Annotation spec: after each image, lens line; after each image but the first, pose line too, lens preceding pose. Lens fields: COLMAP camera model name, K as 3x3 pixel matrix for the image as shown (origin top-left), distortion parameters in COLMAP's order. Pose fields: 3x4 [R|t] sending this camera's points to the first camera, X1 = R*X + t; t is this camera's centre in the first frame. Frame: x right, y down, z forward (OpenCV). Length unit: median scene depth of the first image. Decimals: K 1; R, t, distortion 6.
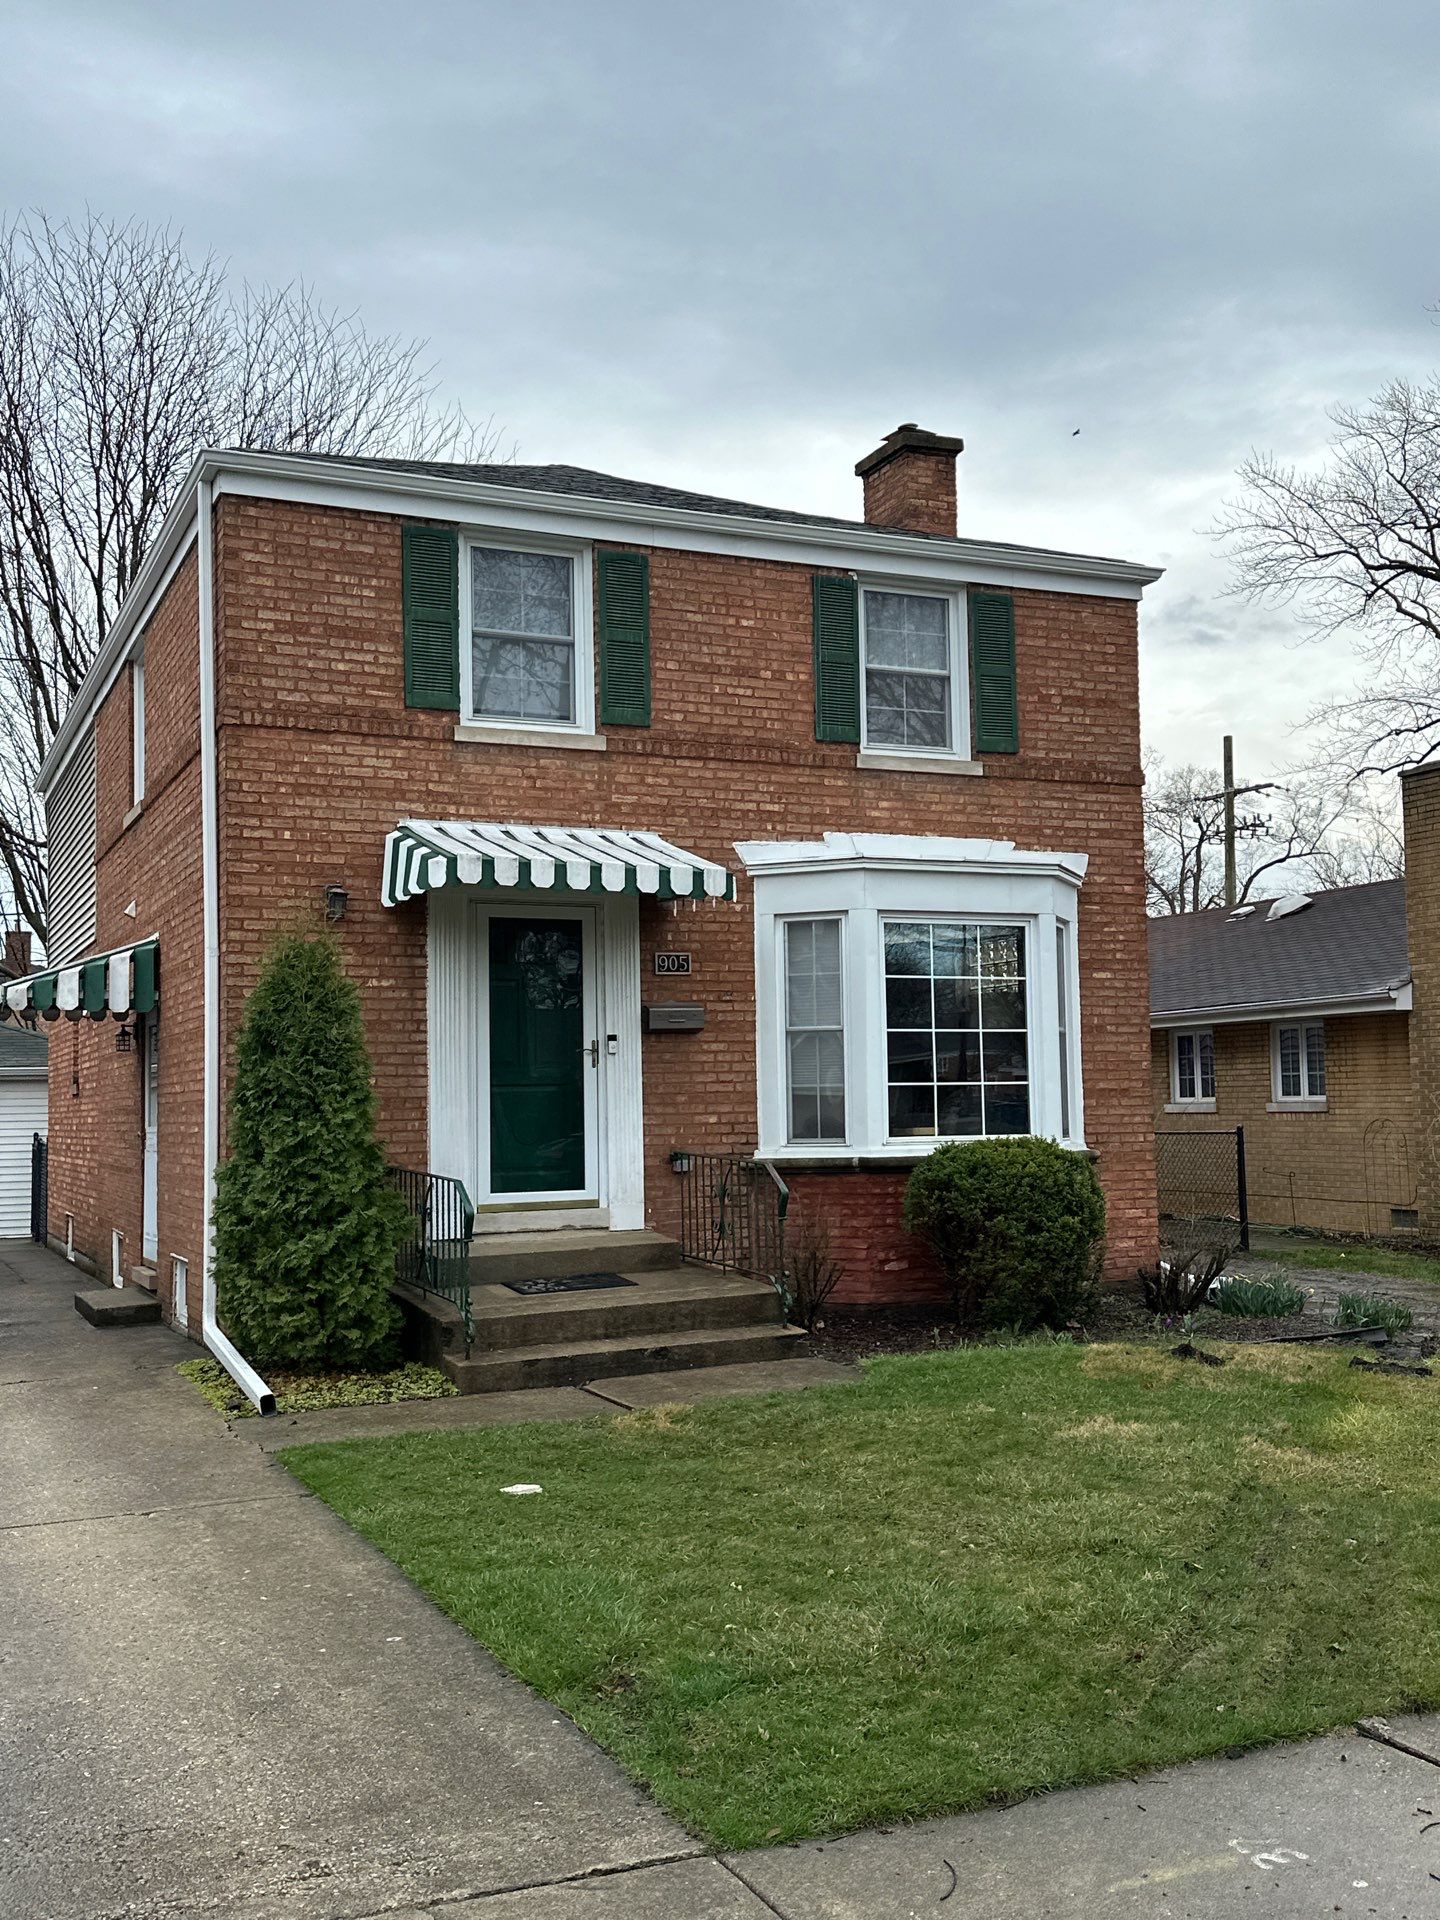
lens RADIAL K [[1913.3, 0, 720.0], [0, 1913.3, 960.0], [0, 0, 1]] dist [0.163413, -0.001371]
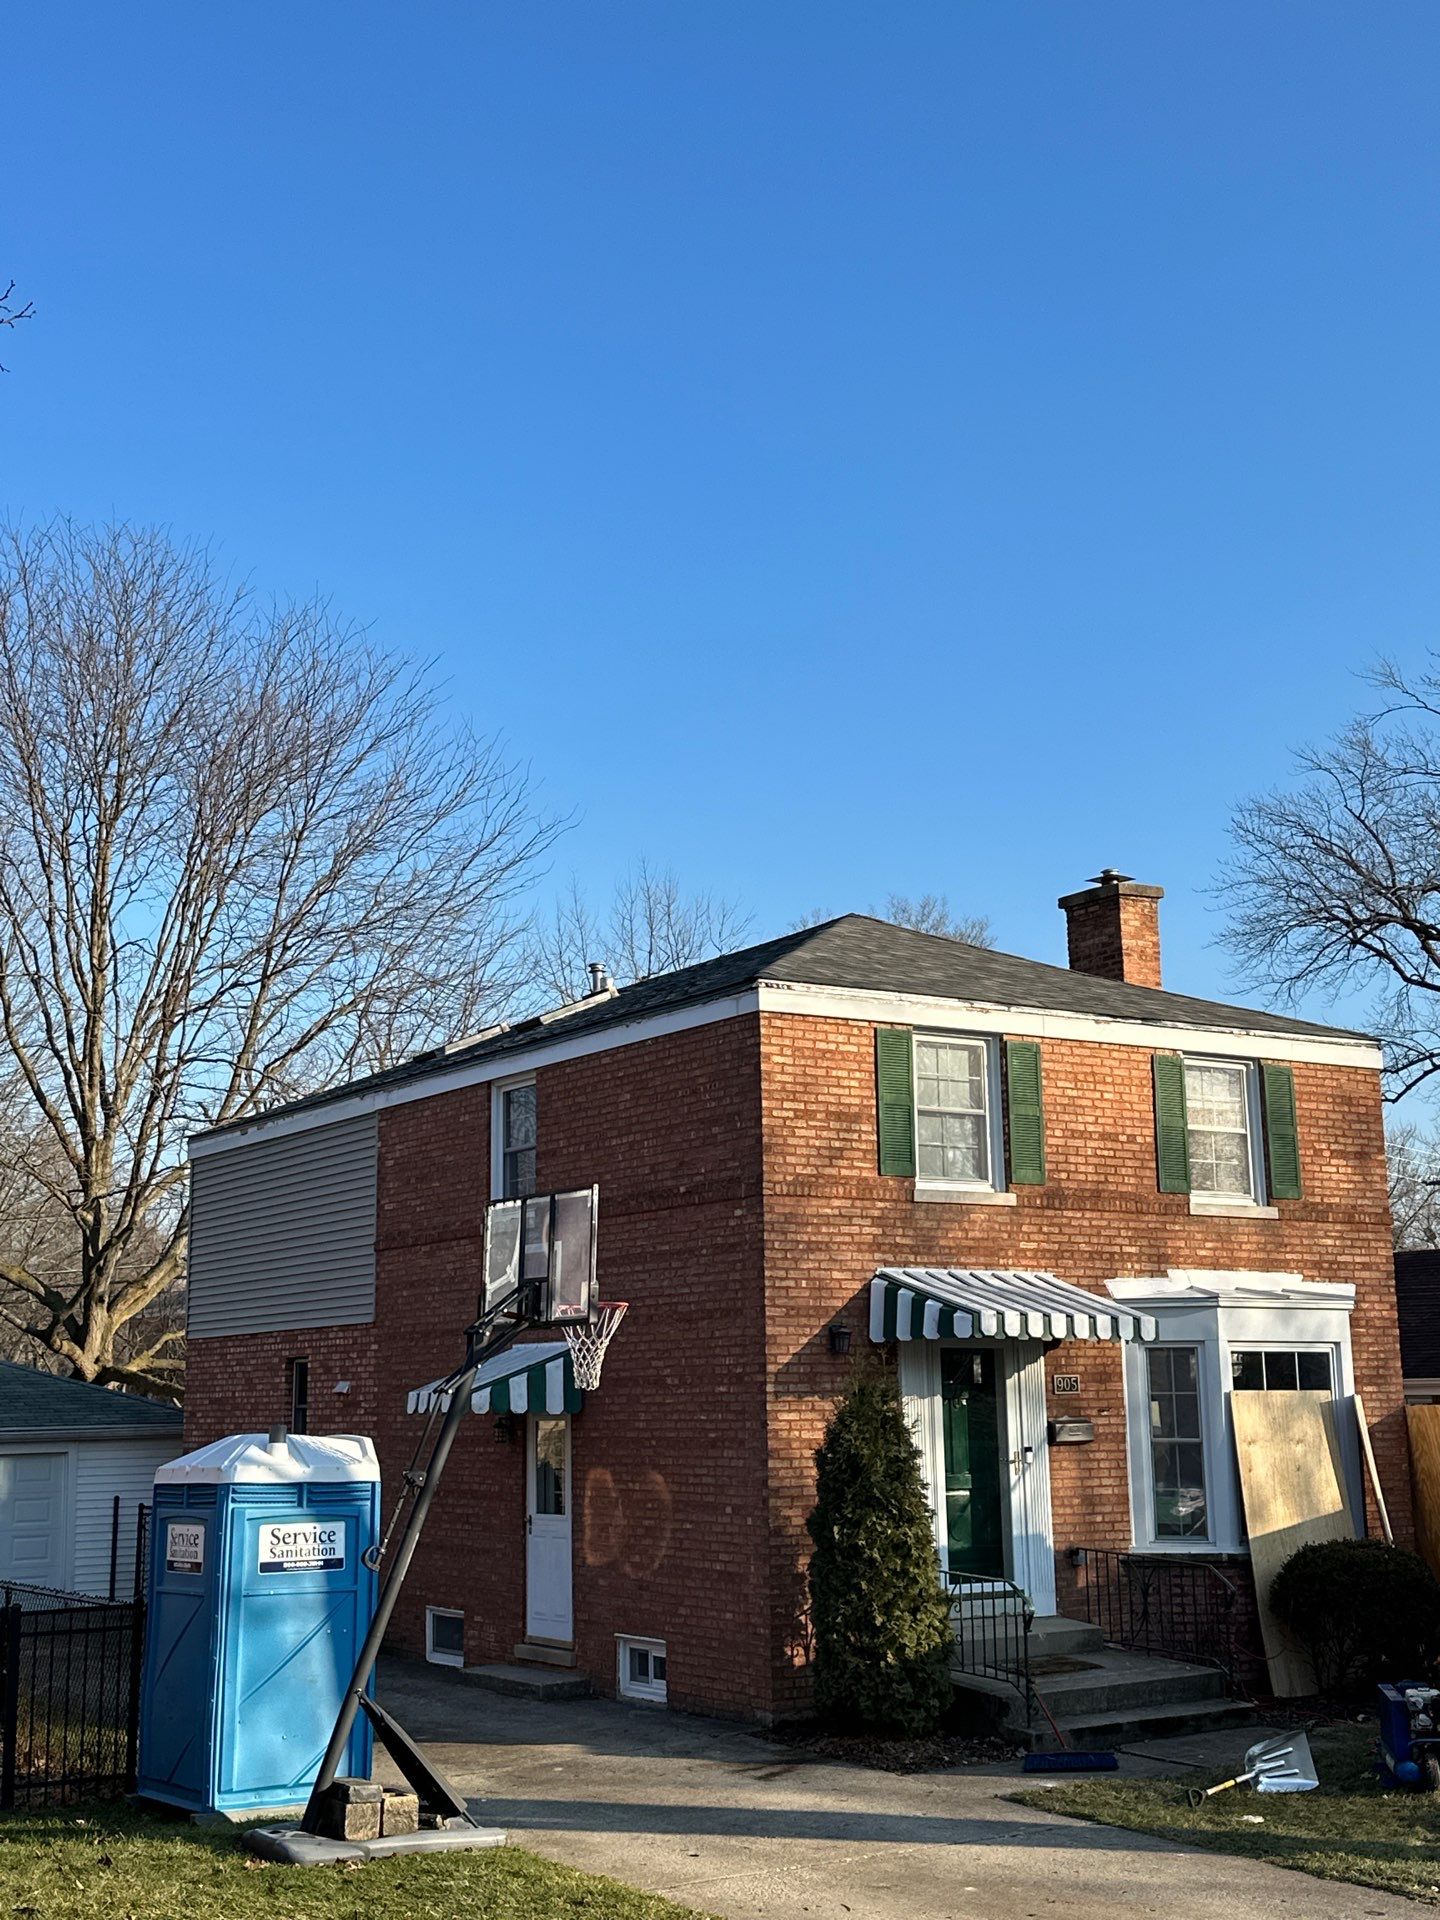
lens RADIAL K [[2426.9, 0, 720.0], [0, 2426.9, 960.0], [0, 0, 1]] dist [0.166357, 0.009388]
pose [[0.987951, 0.030495, 0.151734, -0.475430], [-0.014178, 0.994106, -0.107483, -0.093743], [-0.154117, 0.104037, 0.982560, -0.495860]]
